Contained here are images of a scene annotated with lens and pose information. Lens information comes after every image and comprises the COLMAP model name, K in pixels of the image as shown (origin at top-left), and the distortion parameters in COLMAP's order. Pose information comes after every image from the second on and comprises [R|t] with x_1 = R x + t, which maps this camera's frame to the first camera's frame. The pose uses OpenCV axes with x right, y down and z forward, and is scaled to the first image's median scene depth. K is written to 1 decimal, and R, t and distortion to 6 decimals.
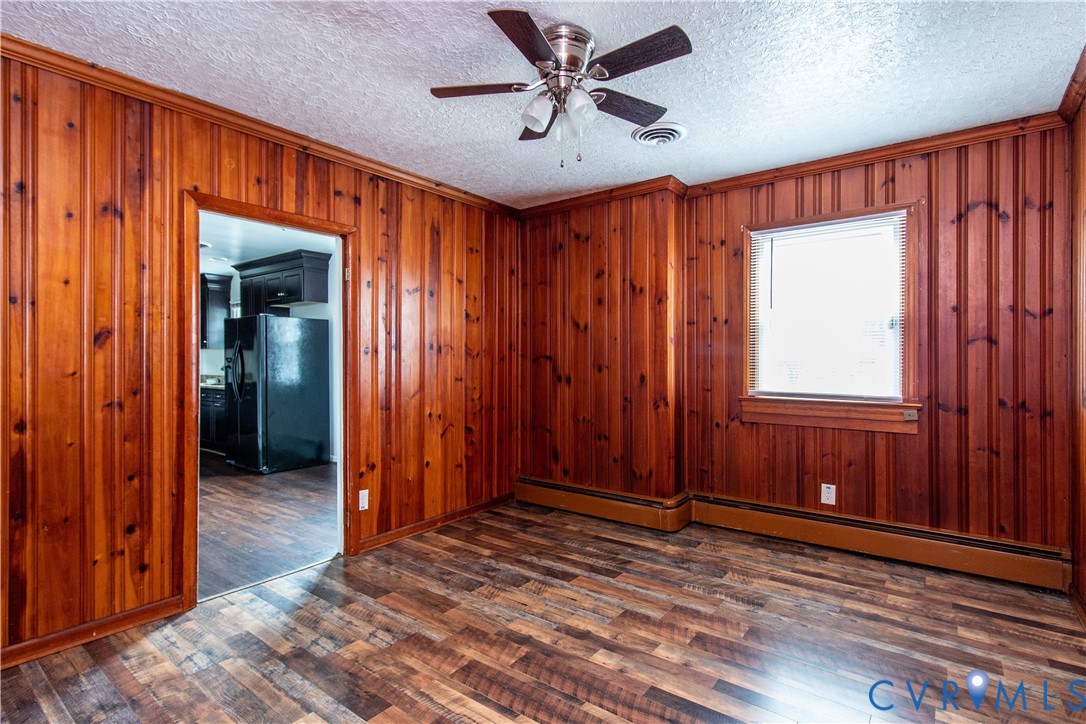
lens RADIAL K [[518.7, 0, 540.7], [0, 518.7, 362.2], [0, 0, 1]] dist [-0.000258, -0.000031]
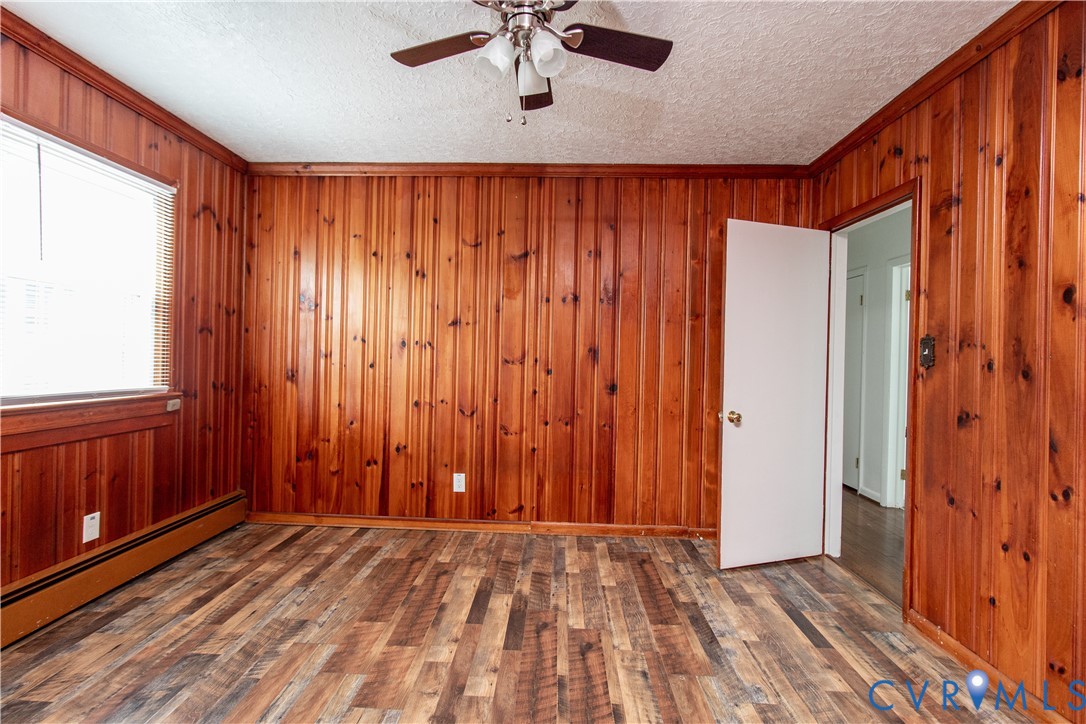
lens RADIAL K [[518.7, 0, 538.7], [0, 518.7, 355.3], [0, 0, 1]] dist [-0.000258, -0.000031]
pose [[-0.580971, -0.012514, 0.813828, -0.521137], [-0.017882, 0.999837, 0.002608, -0.004339], [-0.813728, -0.013038, -0.581100, 1.151609]]
